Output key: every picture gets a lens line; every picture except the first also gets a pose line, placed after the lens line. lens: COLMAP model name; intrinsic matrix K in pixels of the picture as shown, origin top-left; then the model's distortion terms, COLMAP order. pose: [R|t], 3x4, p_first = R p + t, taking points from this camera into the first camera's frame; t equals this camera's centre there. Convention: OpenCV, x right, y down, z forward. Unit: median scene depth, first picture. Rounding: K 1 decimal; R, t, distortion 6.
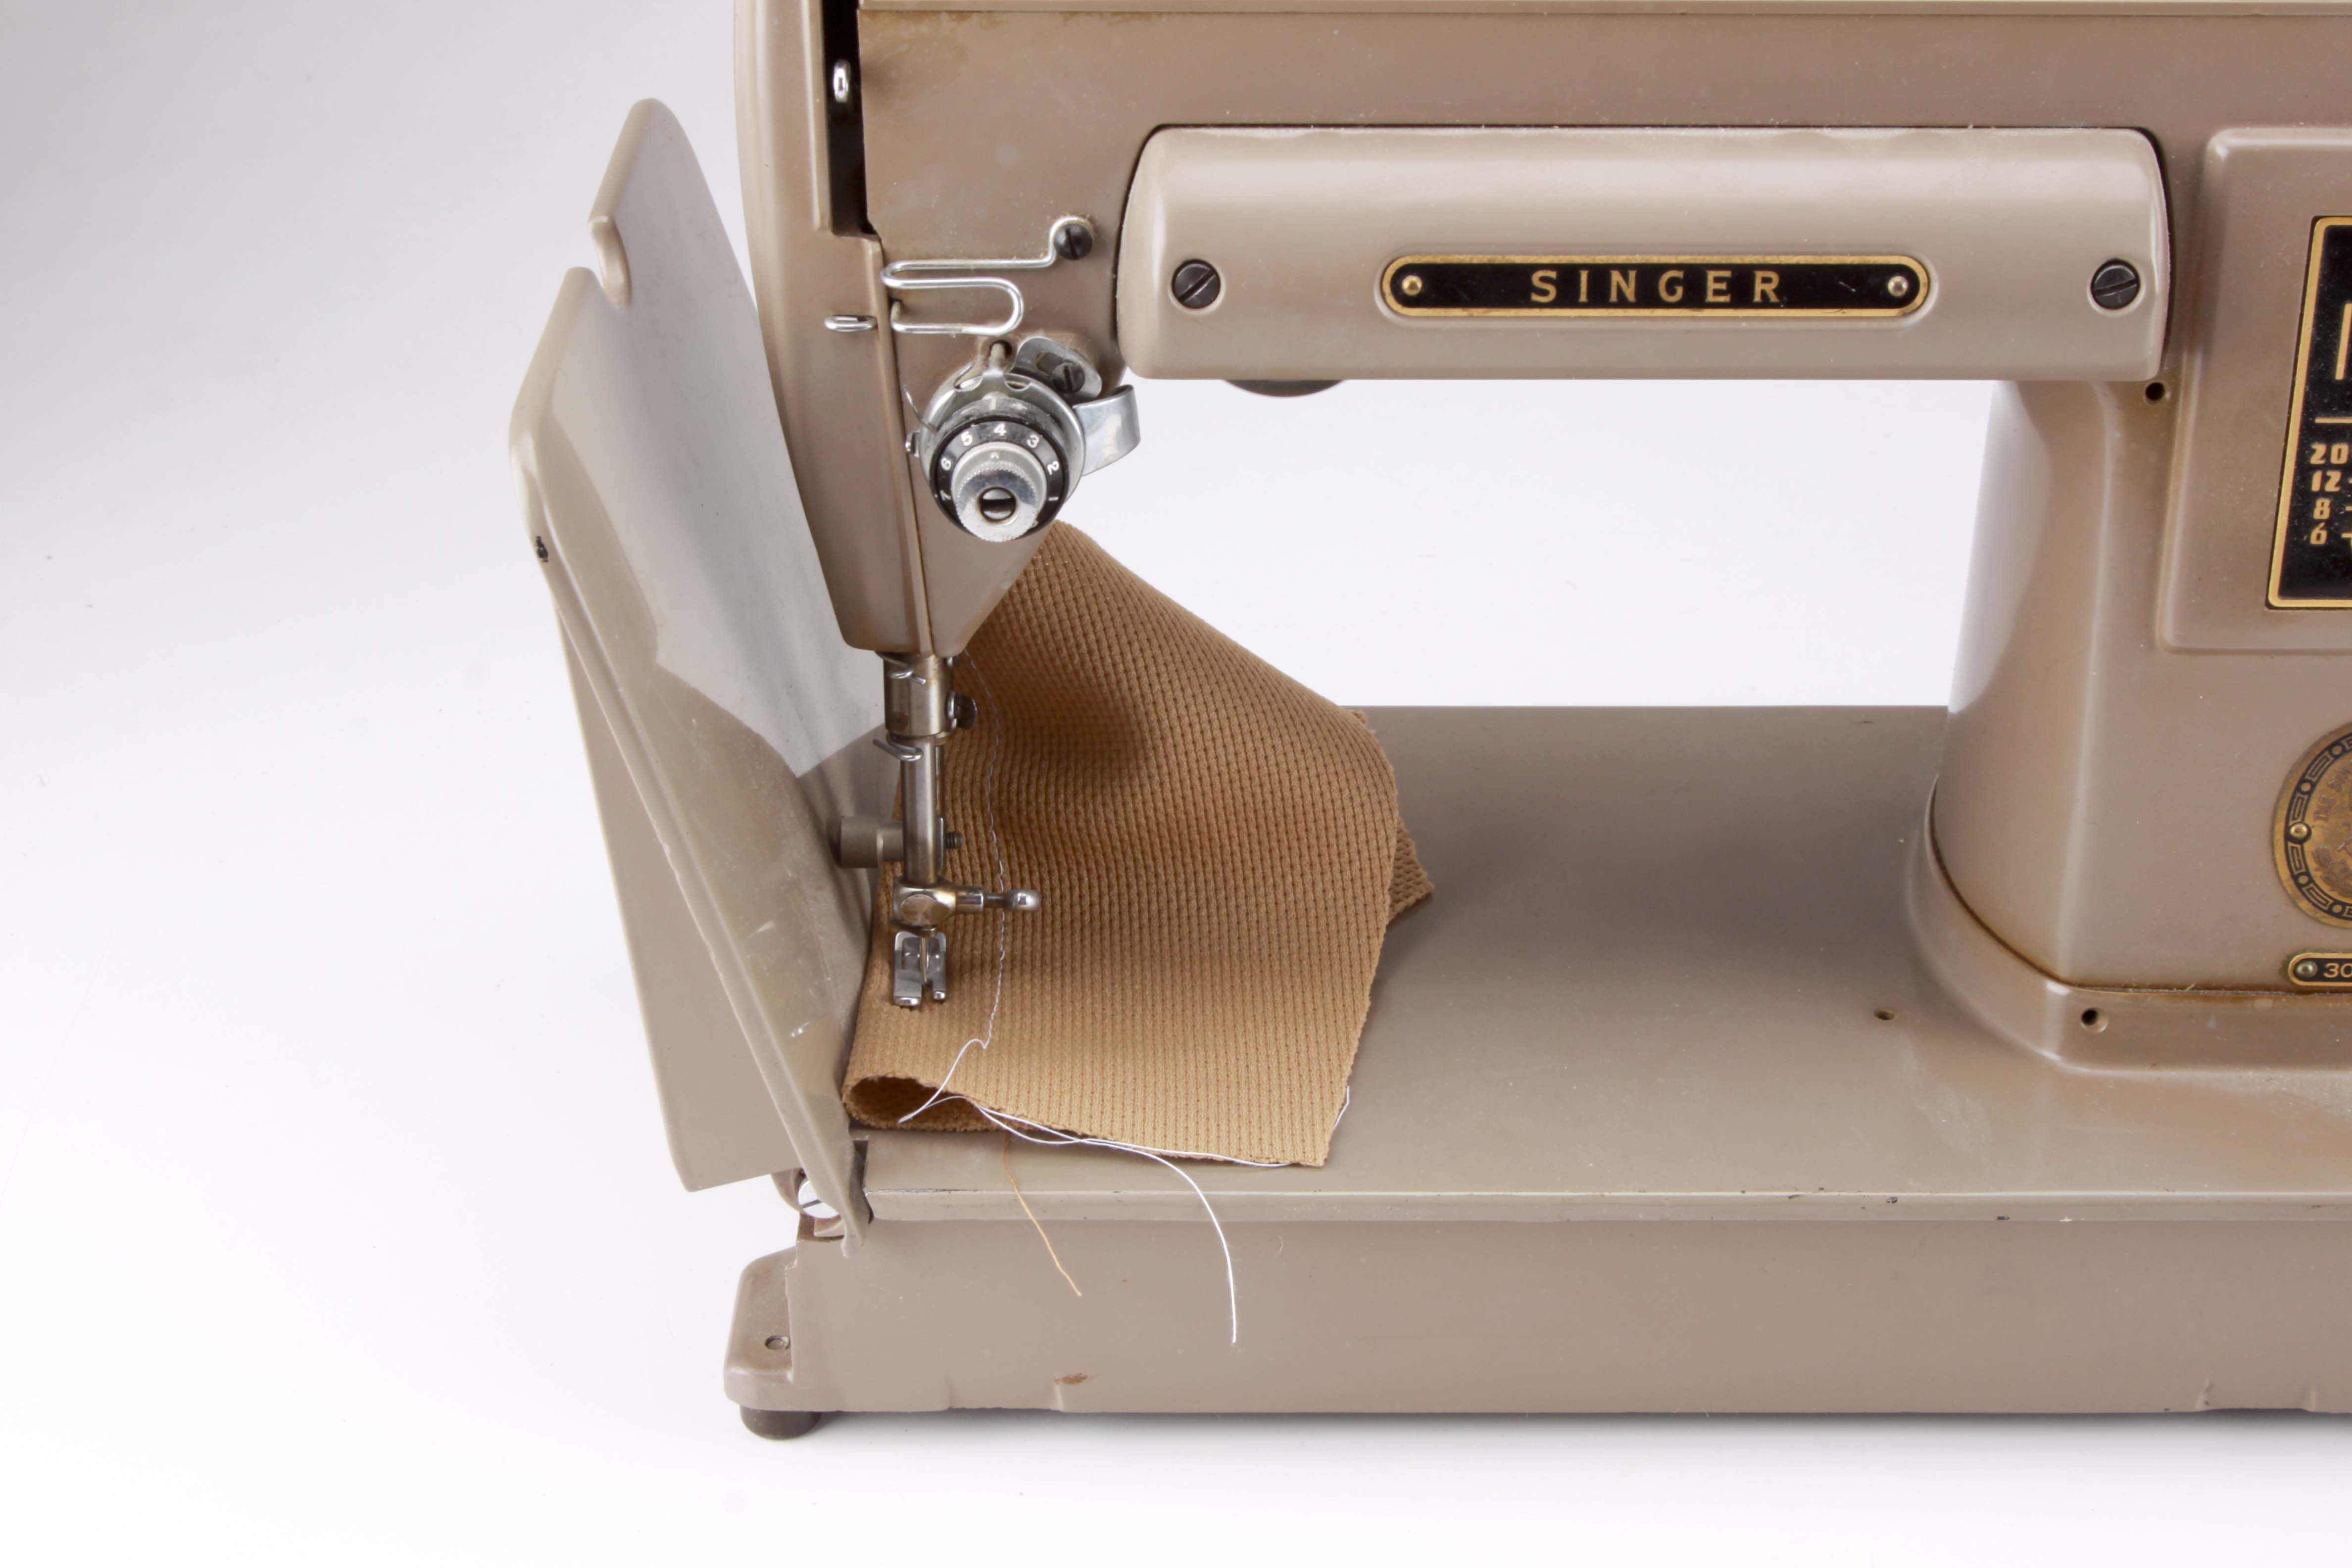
lens RADIAL K [[3897.3, 0, 1214.8], [0, 3897.3, 775.6], [0, 0, 1]] dist [-0.020272, 0.095030]
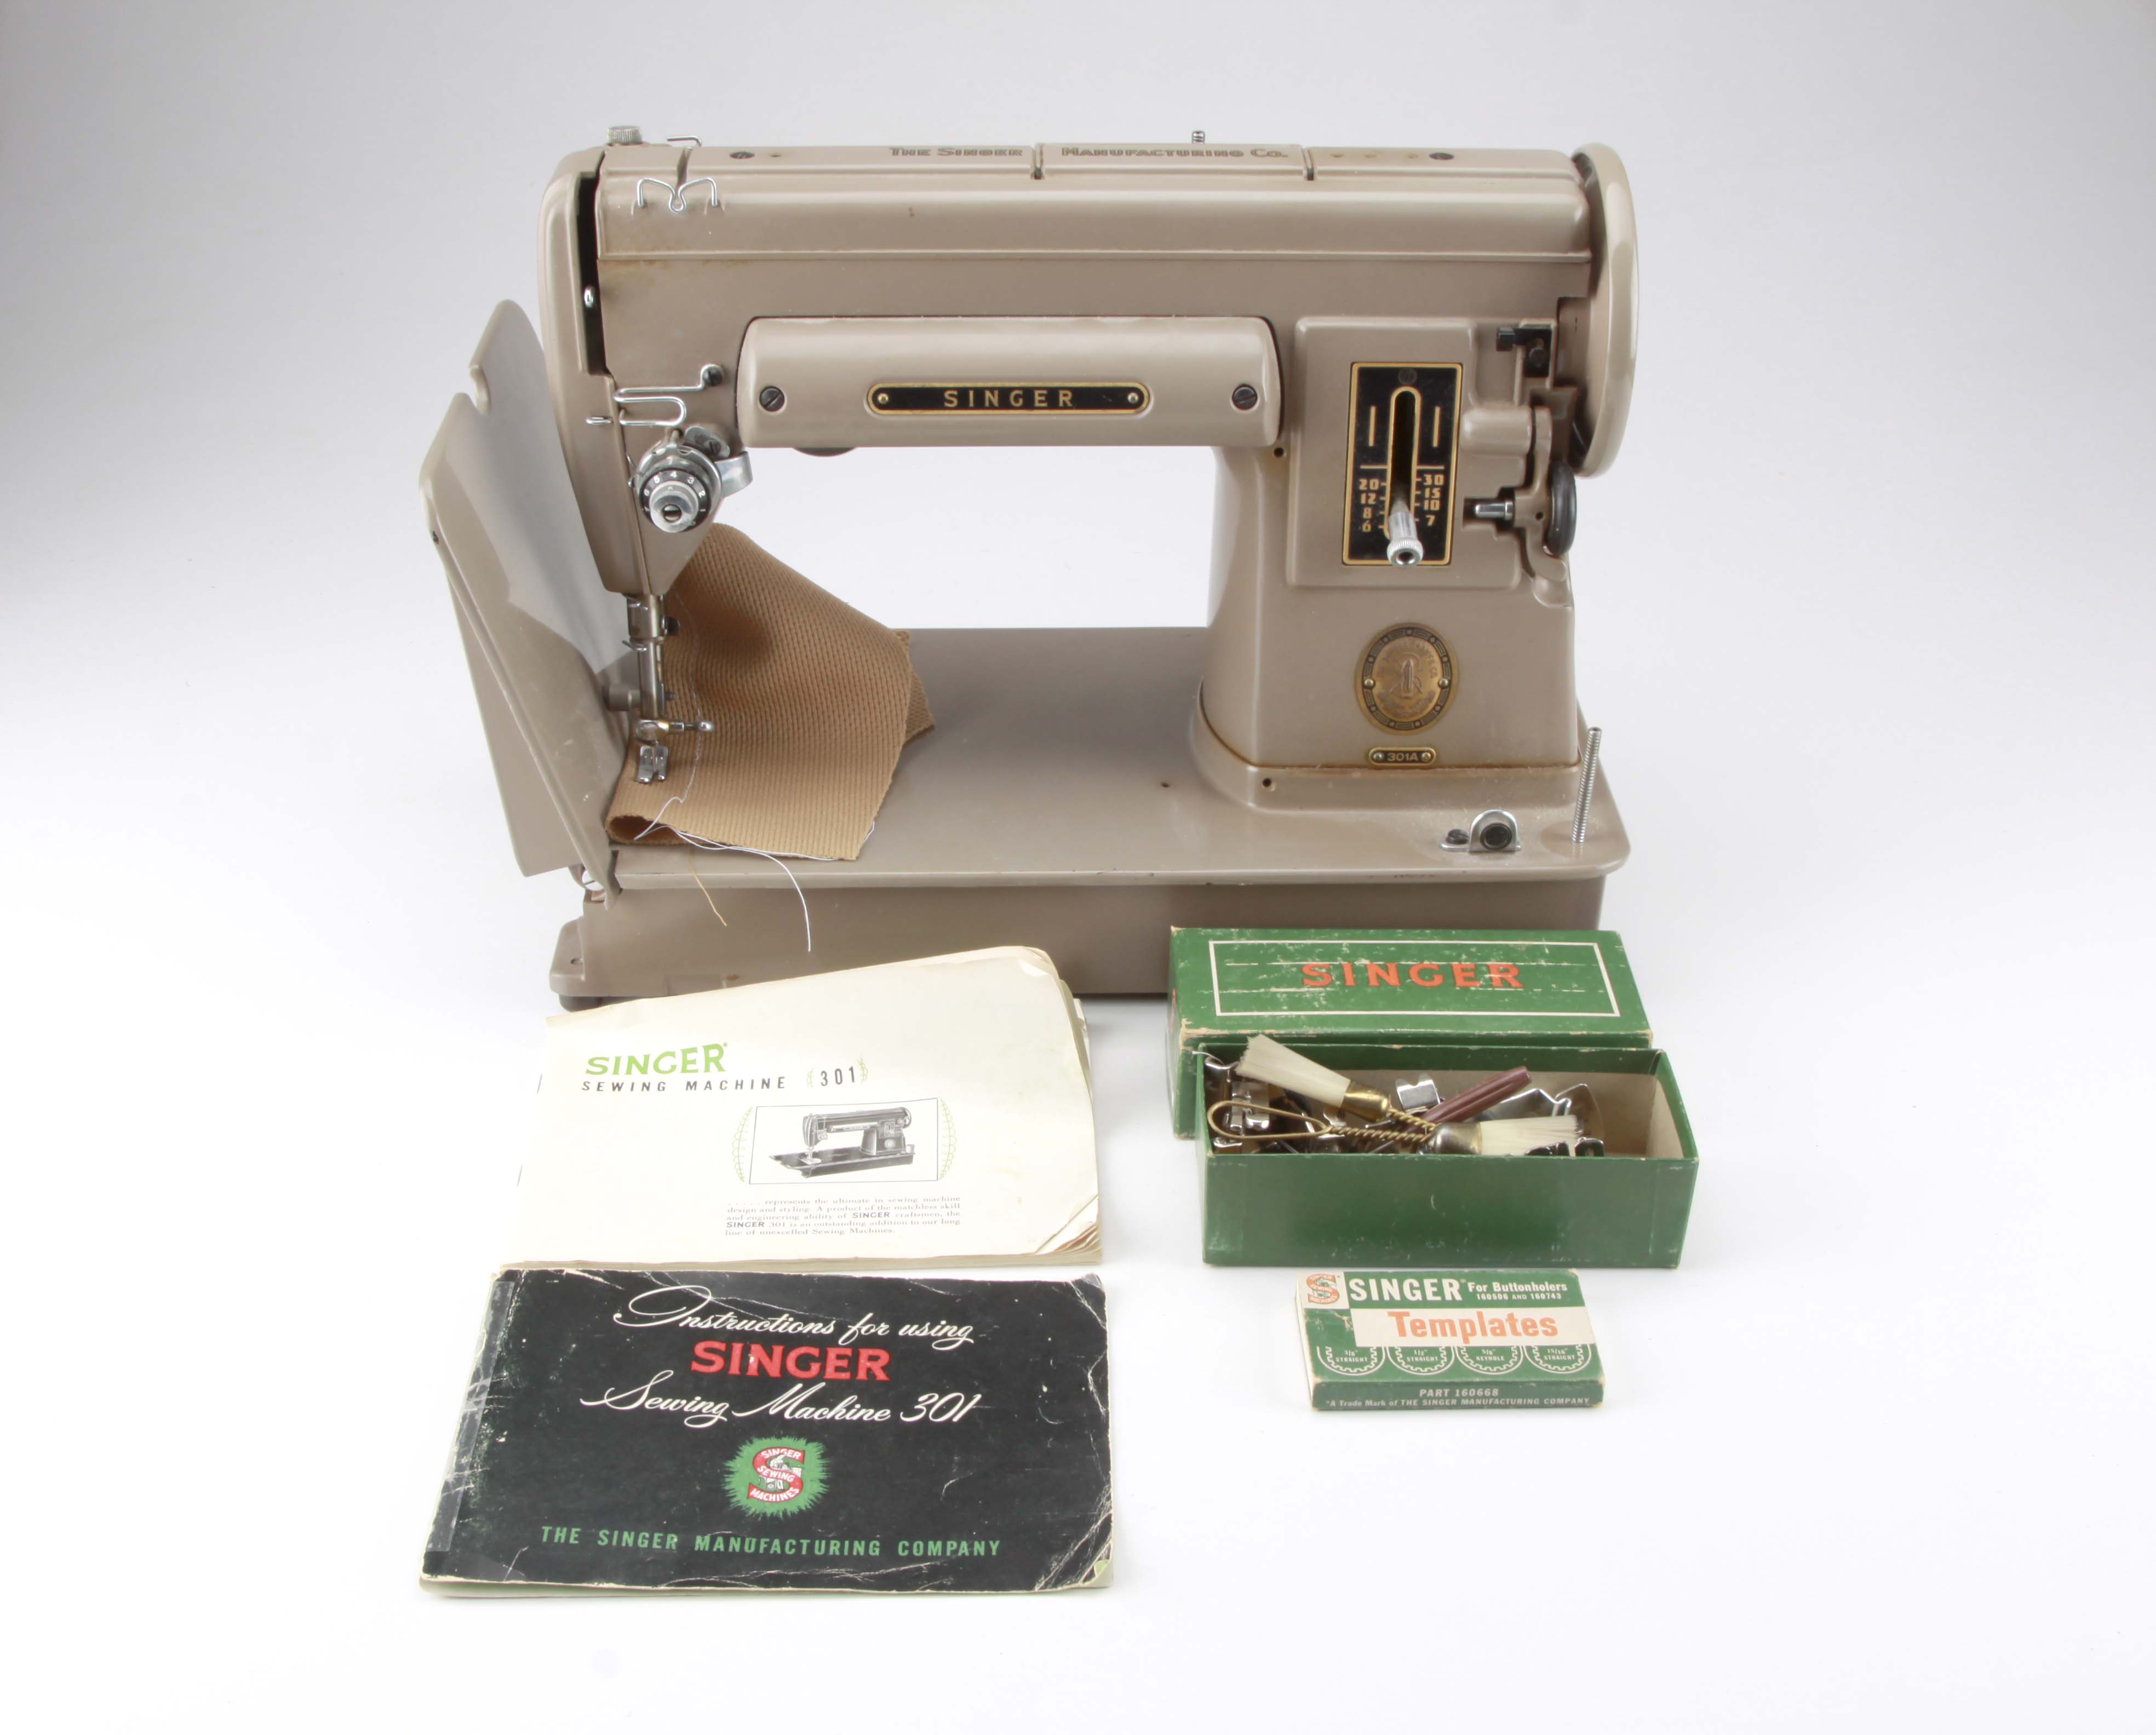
lens RADIAL K [[2813.4, 0, 1153.7], [0, 2813.4, 870.9], [0, 0, 1]] dist [-0.143903, 0.007277]
pose [[0.999158, -0.007984, 0.040252, 0.123889], [0.006071, 0.998856, 0.047433, 0.042945], [-0.040585, -0.047148, 0.998063, -0.398813]]
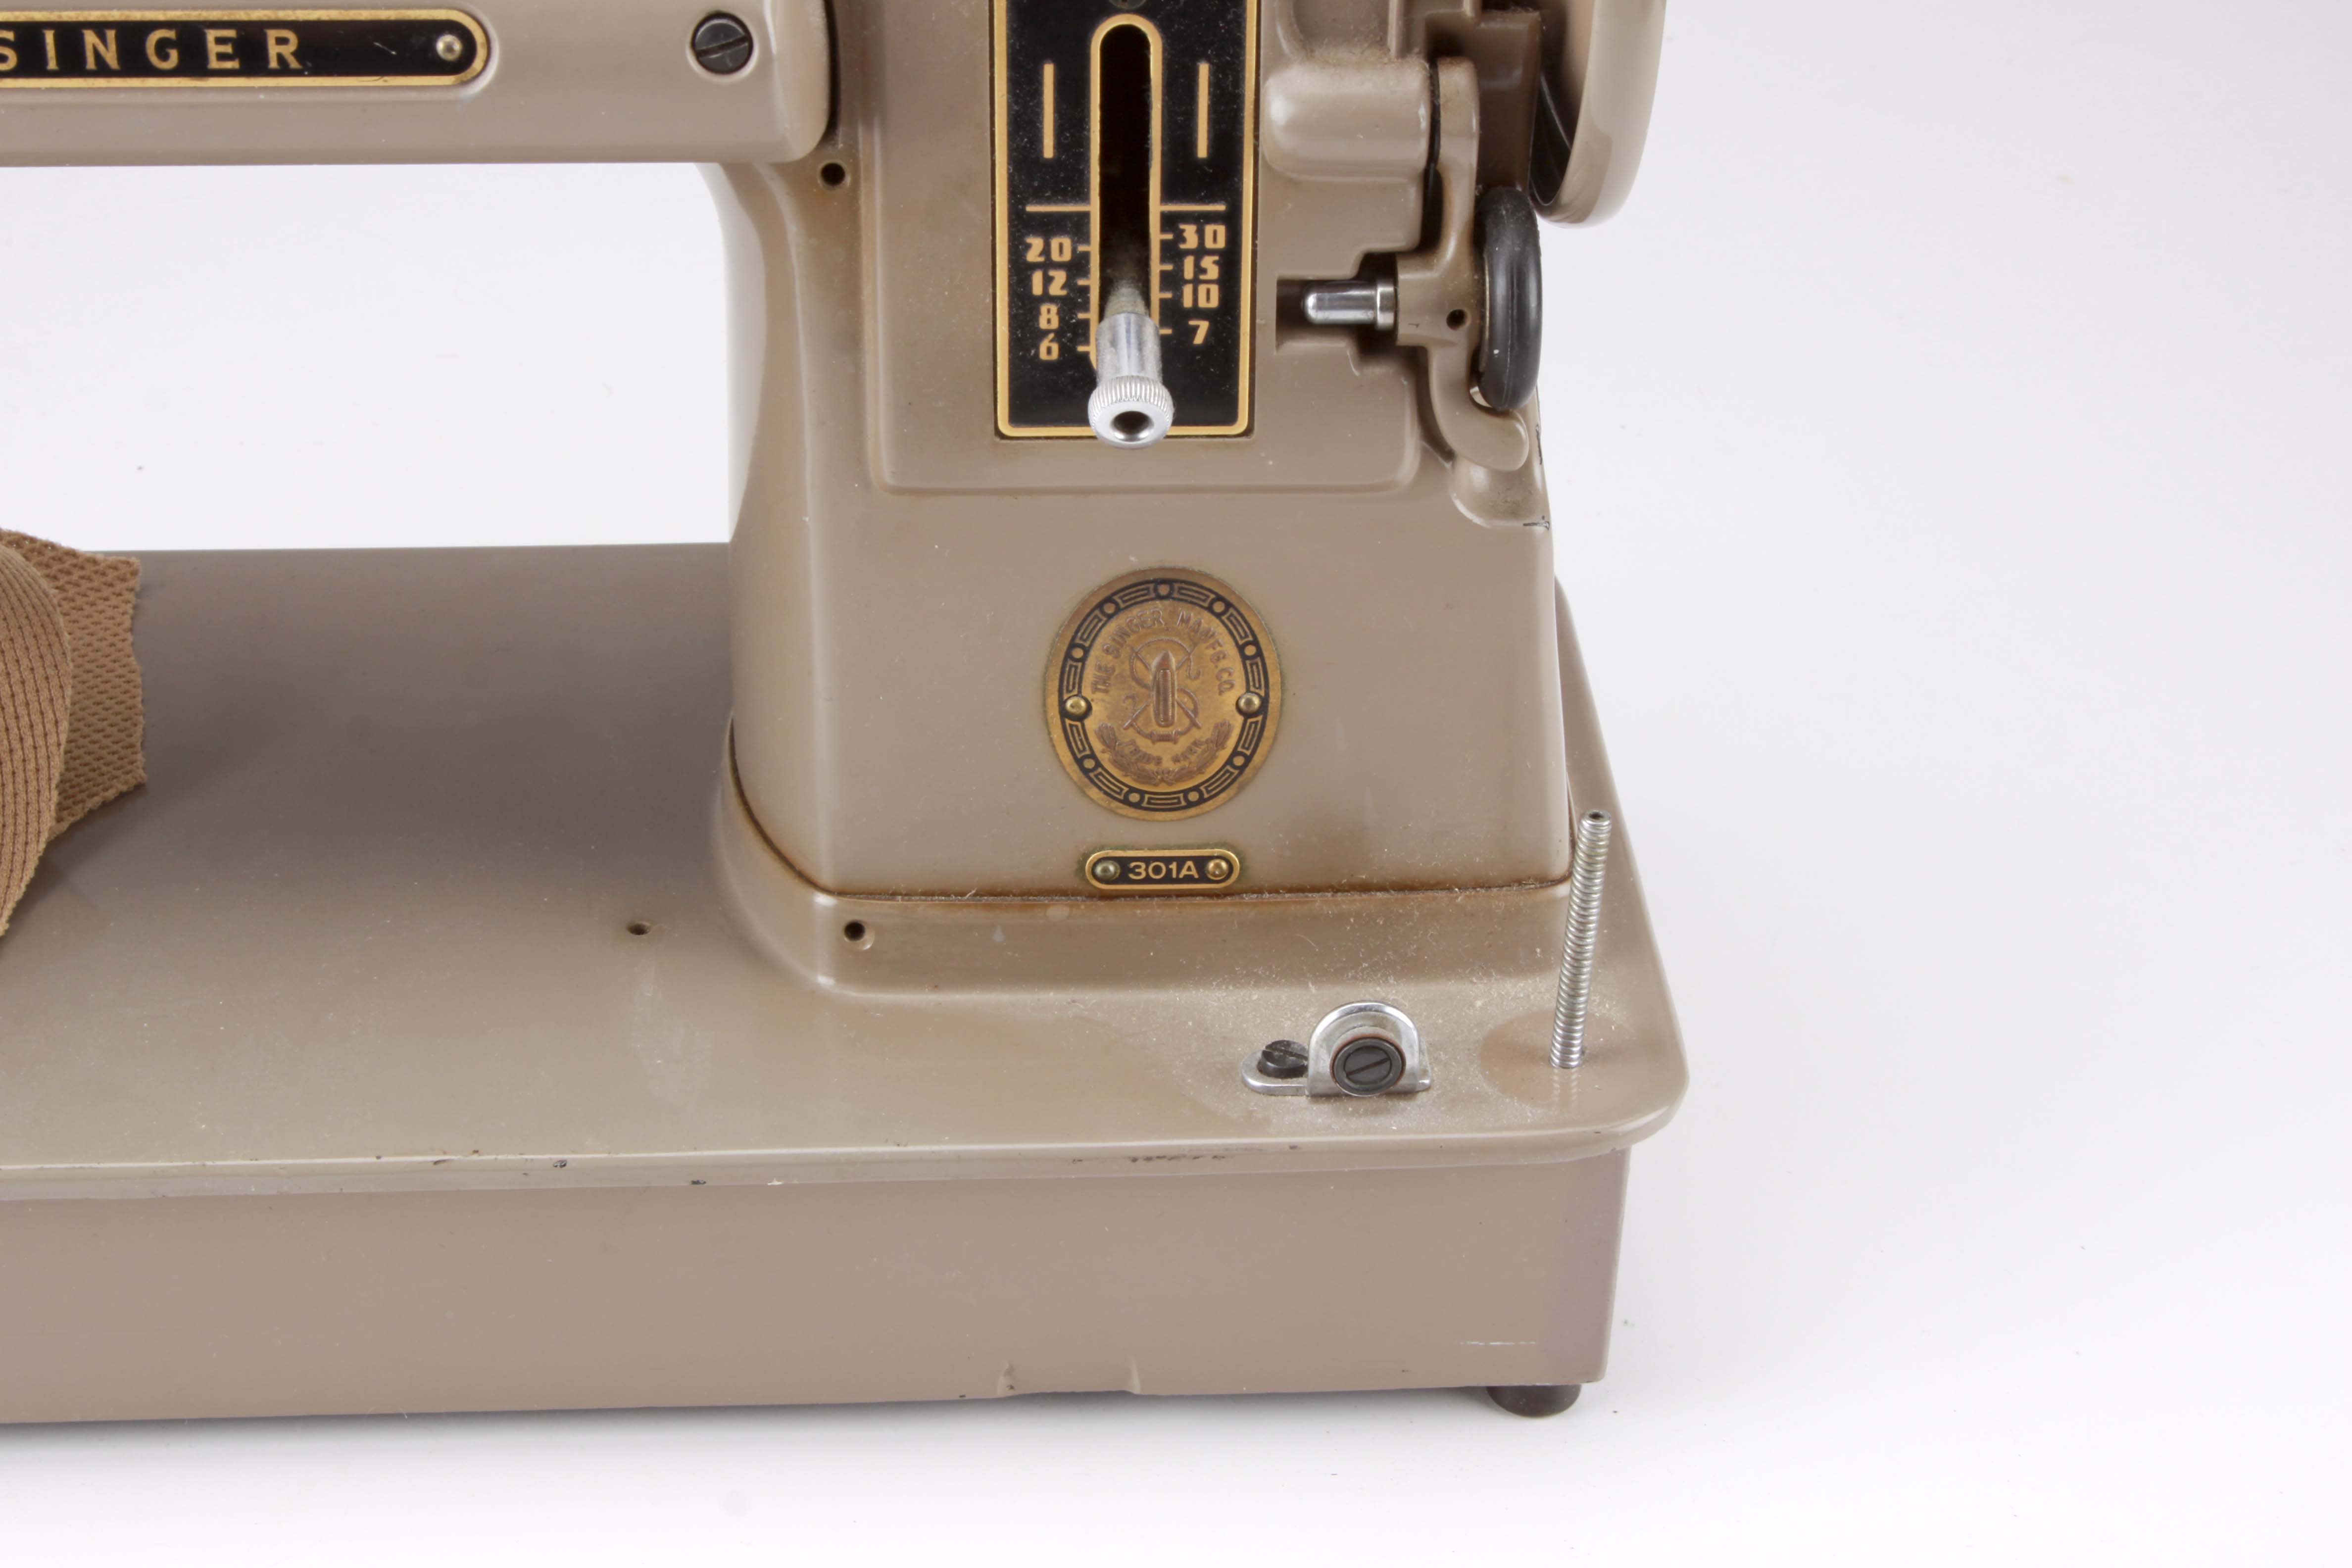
lens RADIAL K [[4186.8, 0, 1217.2], [0, 4186.8, 787.0], [0, 0, 1]] dist [0.006505, 0.045279]
pose [[0.998592, -0.016162, 0.050517, 0.279510], [0.013212, 0.998219, 0.058180, -0.021048], [-0.051367, -0.057431, 0.997027, 0.118976]]
